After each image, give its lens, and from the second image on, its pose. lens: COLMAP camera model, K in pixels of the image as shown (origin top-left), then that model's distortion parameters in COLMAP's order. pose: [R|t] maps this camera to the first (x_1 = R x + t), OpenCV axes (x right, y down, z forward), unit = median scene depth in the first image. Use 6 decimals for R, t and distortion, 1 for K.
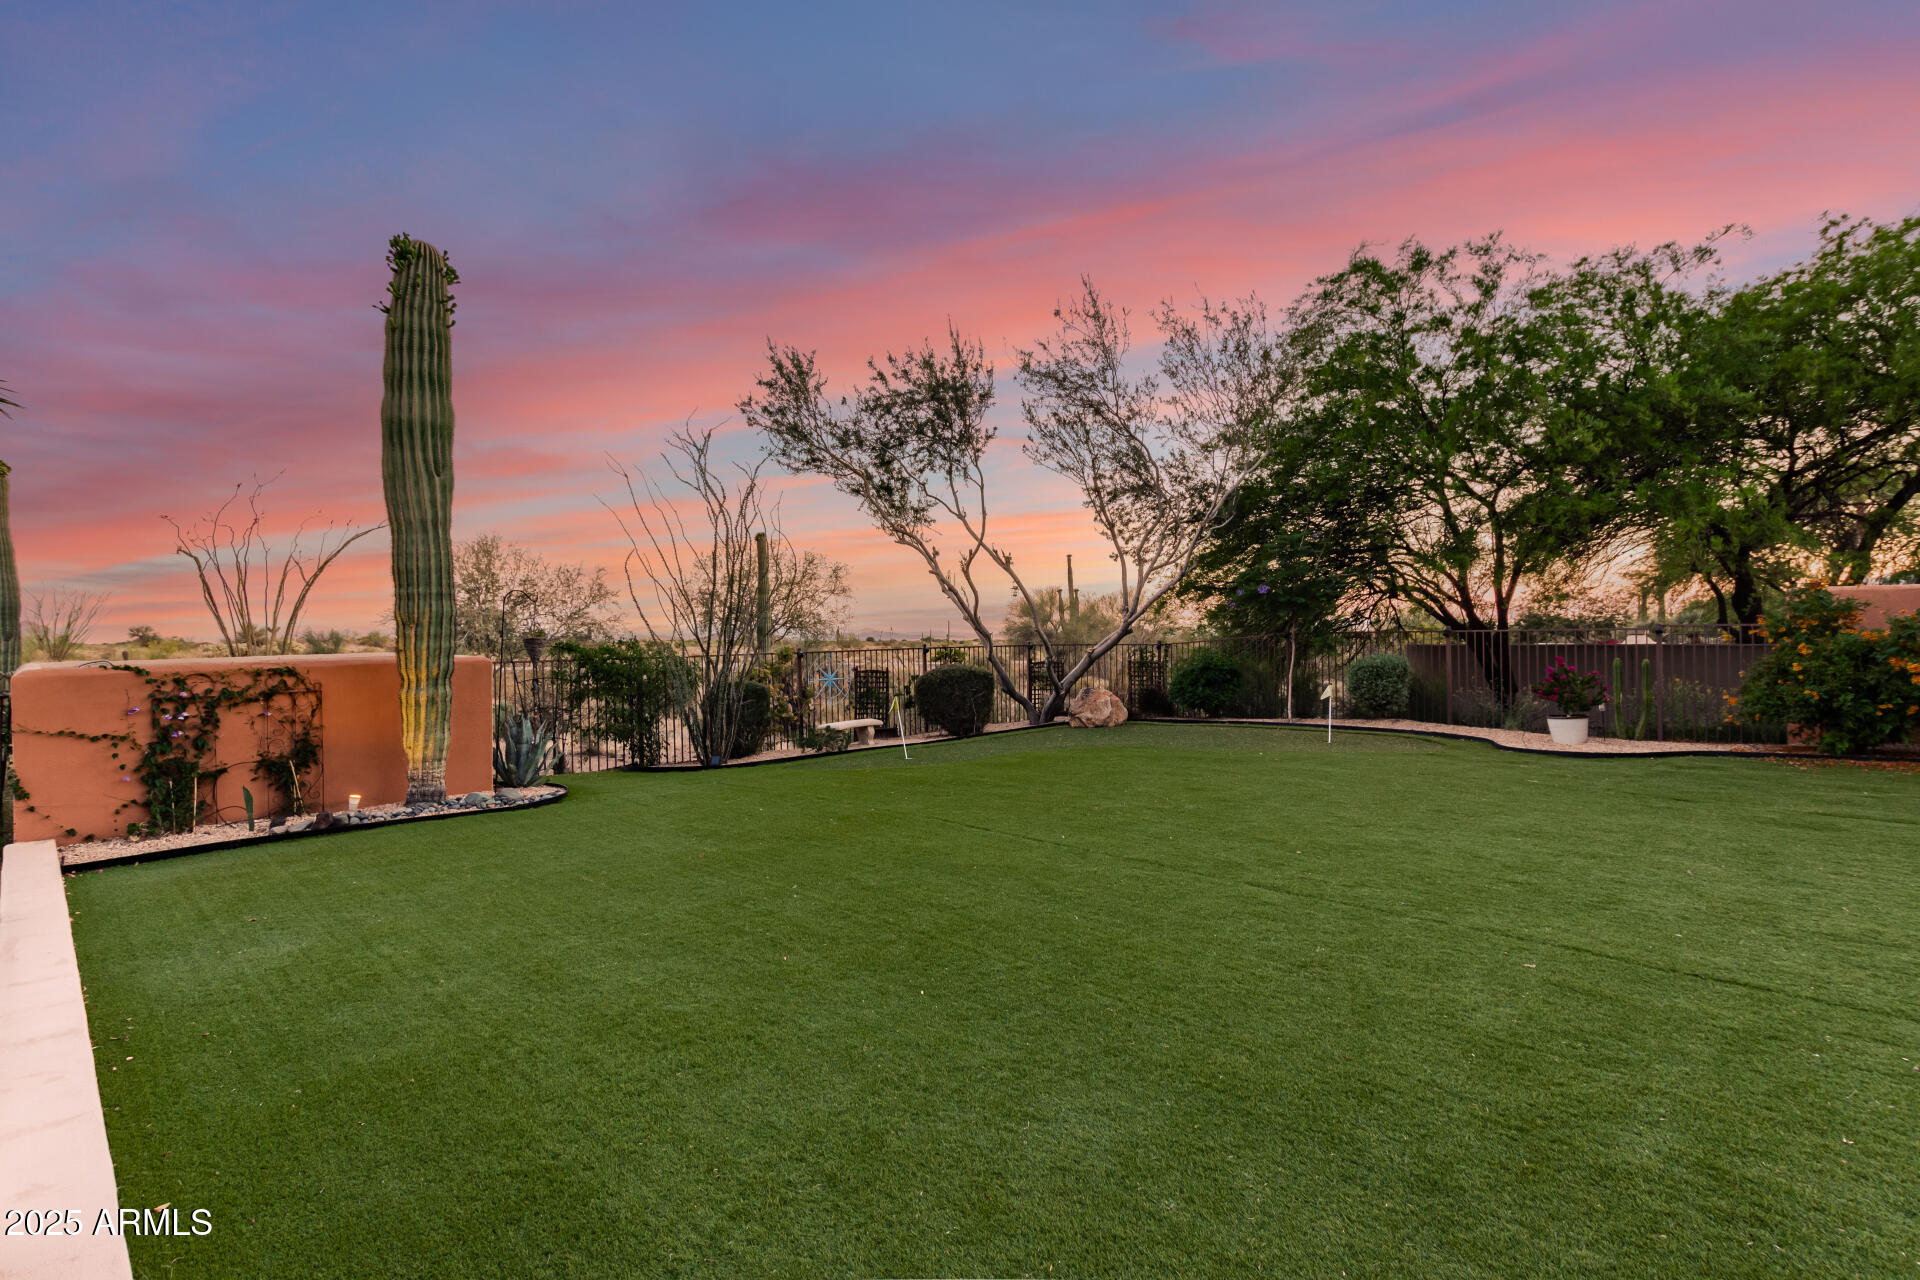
lens RADIAL K [[932.1, 0, 957.5], [0, 932.1, 624.5], [0, 0, 1]] dist [0.005097, -0.003205]
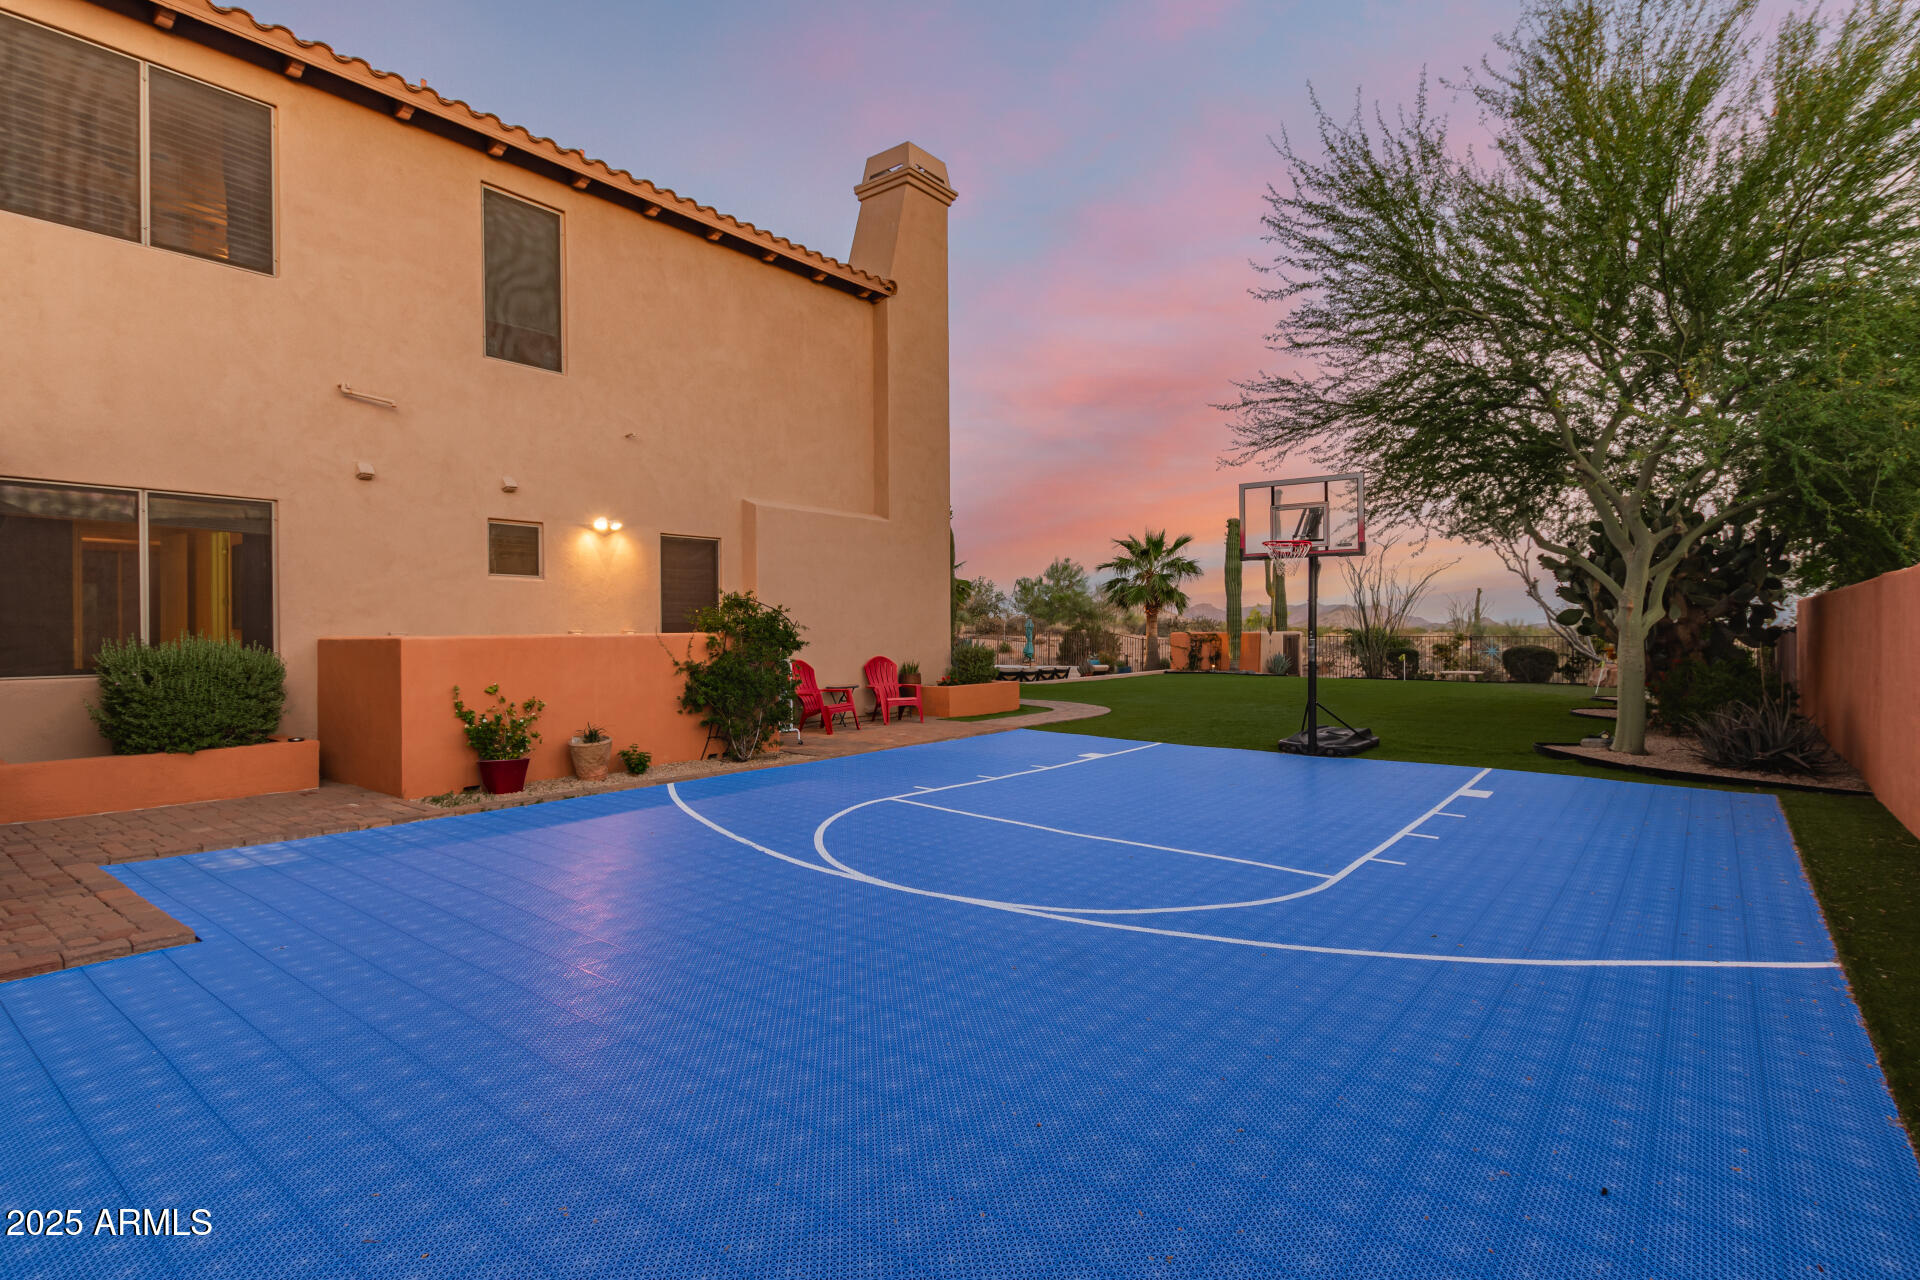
lens RADIAL K [[932.1, 0, 949.8], [0, 932.1, 627.8], [0, 0, 1]] dist [0.005097, -0.003205]
pose [[0.132503, 0.008420, -0.991147, 1.477712], [-0.002271, 0.999964, 0.008191, -0.003974], [0.991180, 0.001166, 0.132517, -0.302316]]
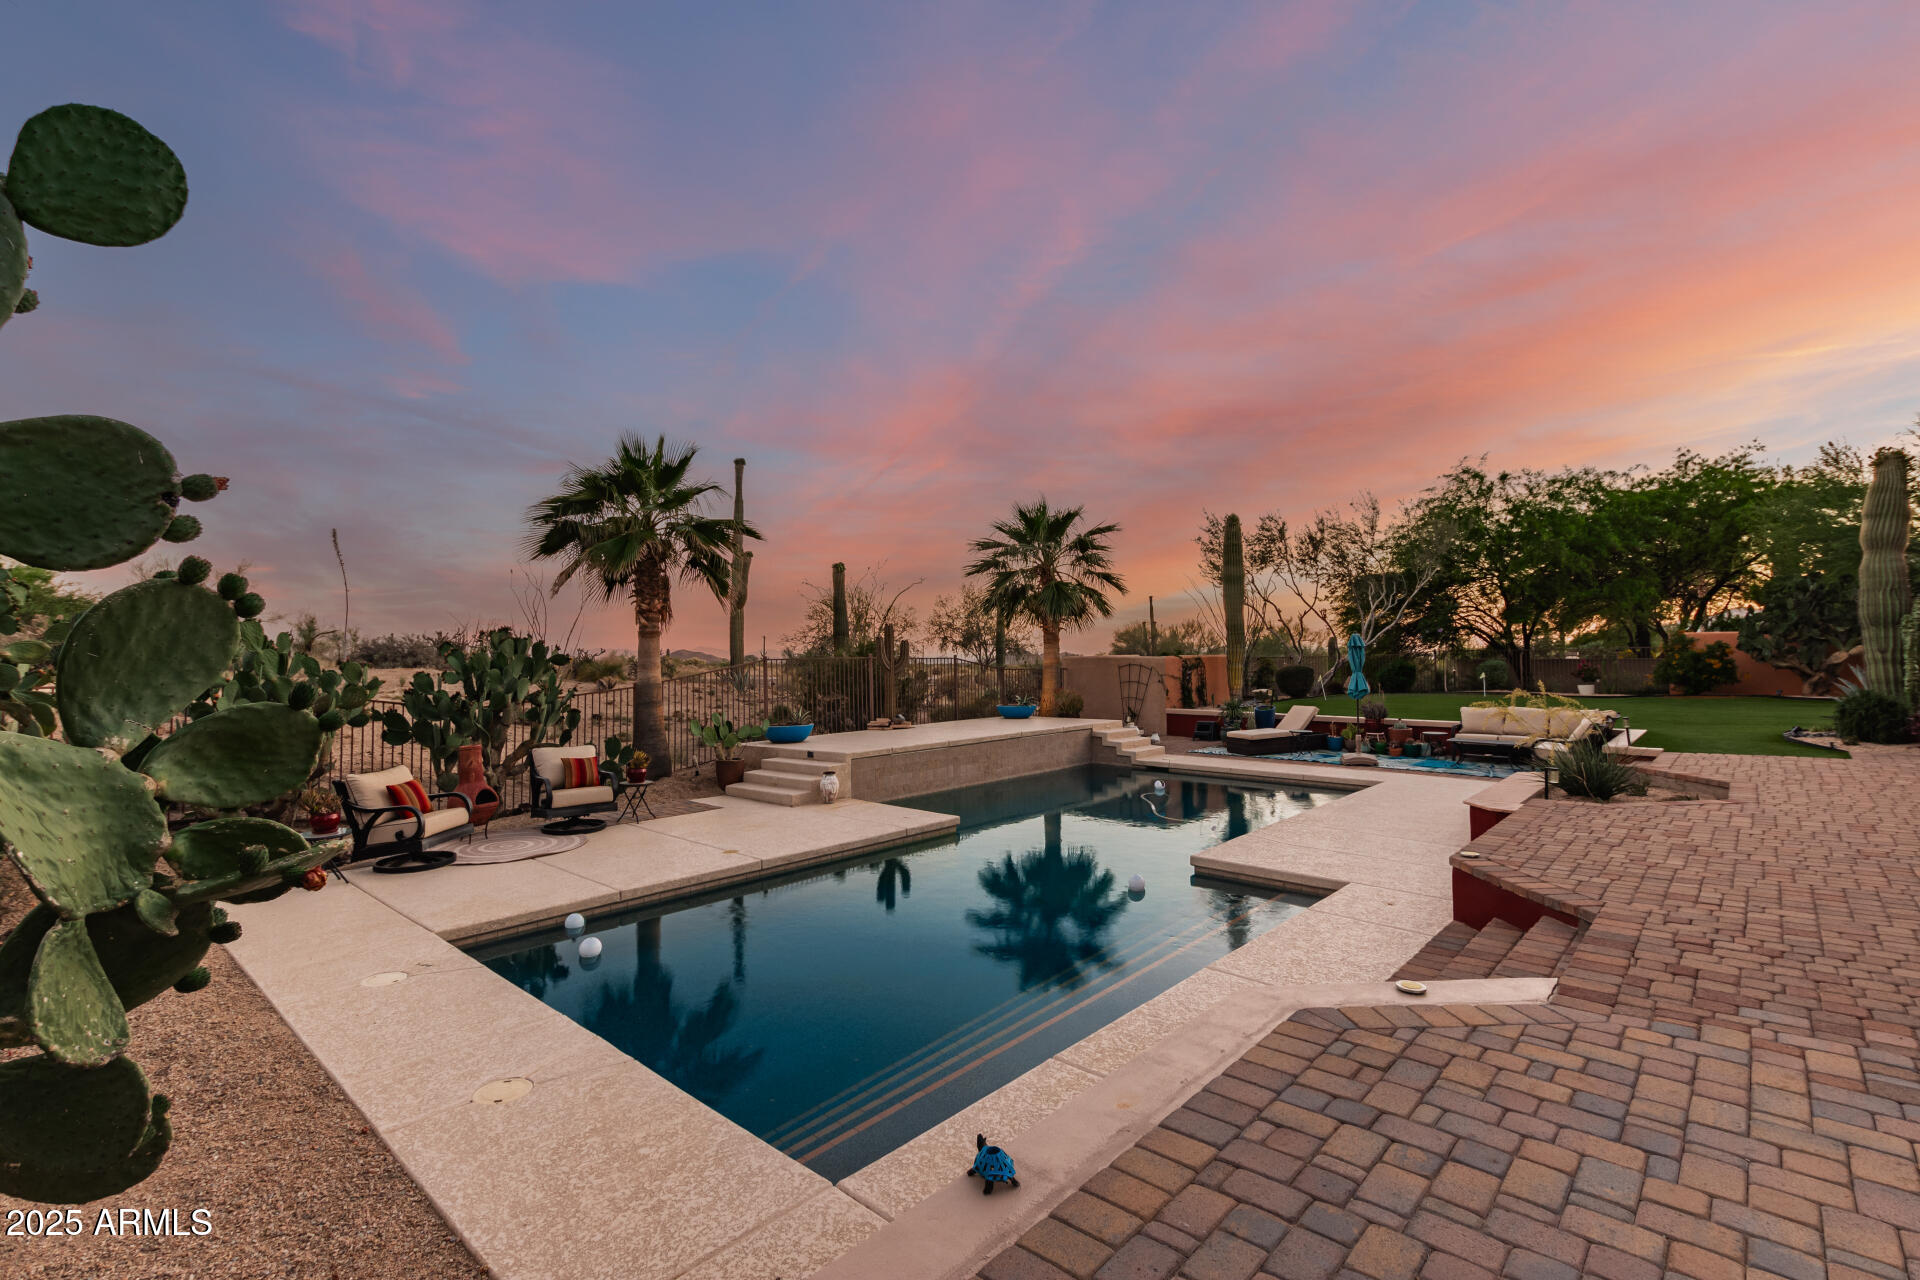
lens RADIAL K [[877.4, 0, 962.9], [0, 877.4, 631.7], [0, 0, 1]] dist [0.004058, -0.000116]
pose [[0.997560, 0.007526, 0.069404, -0.813027], [-0.006146, 0.999780, -0.020075, 0.012249], [-0.069540, 0.019599, 0.997387, -0.853392]]
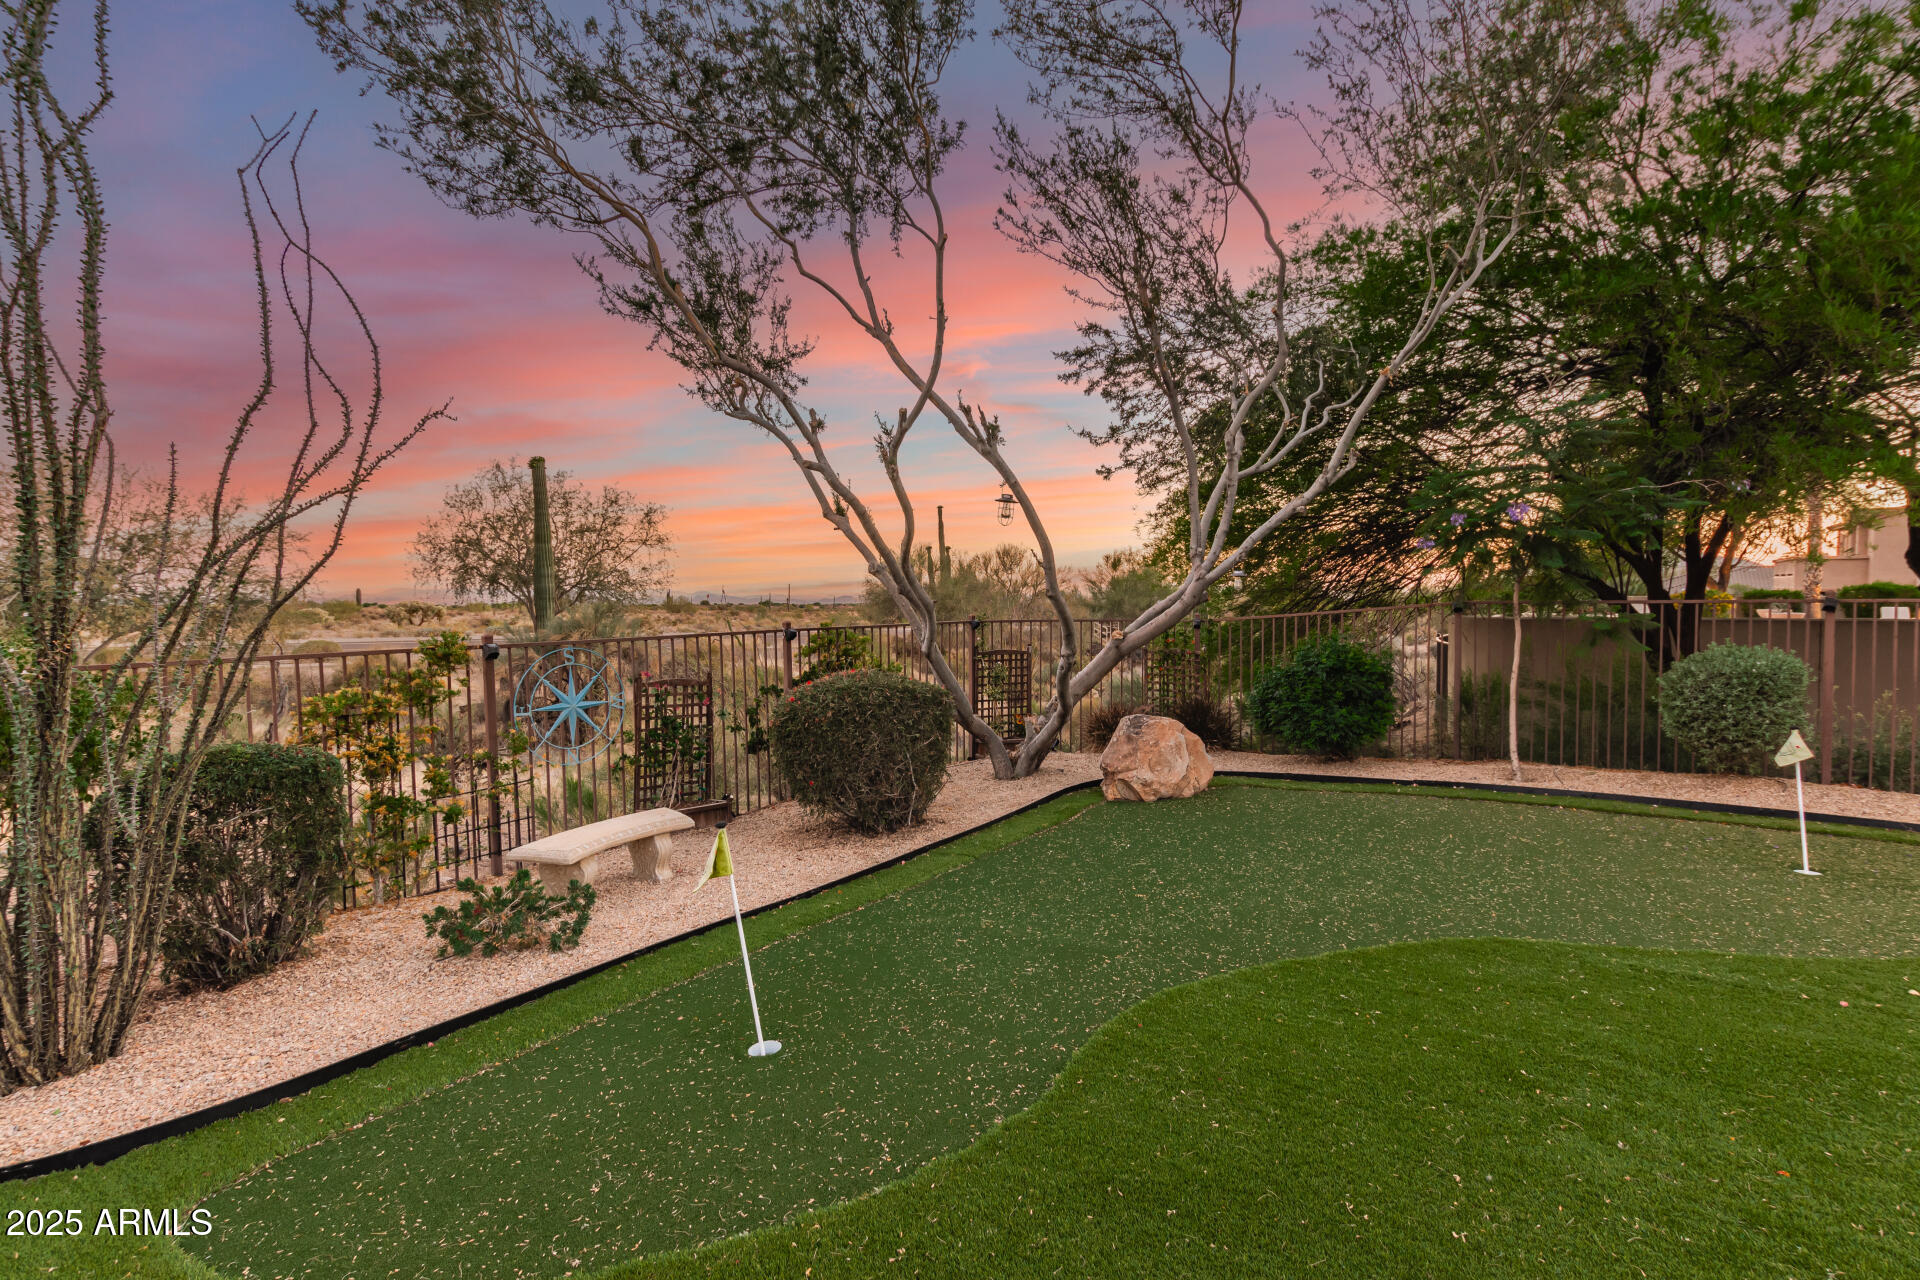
lens RADIAL K [[932.1, 0, 963.5], [0, 932.1, 636.2], [0, 0, 1]] dist [0.005097, -0.003205]
pose [[0.984475, -0.003135, 0.175495, -0.031339], [-0.005827, 0.998706, 0.050531, 0.002873], [-0.175427, -0.050769, 0.983183, 0.508544]]
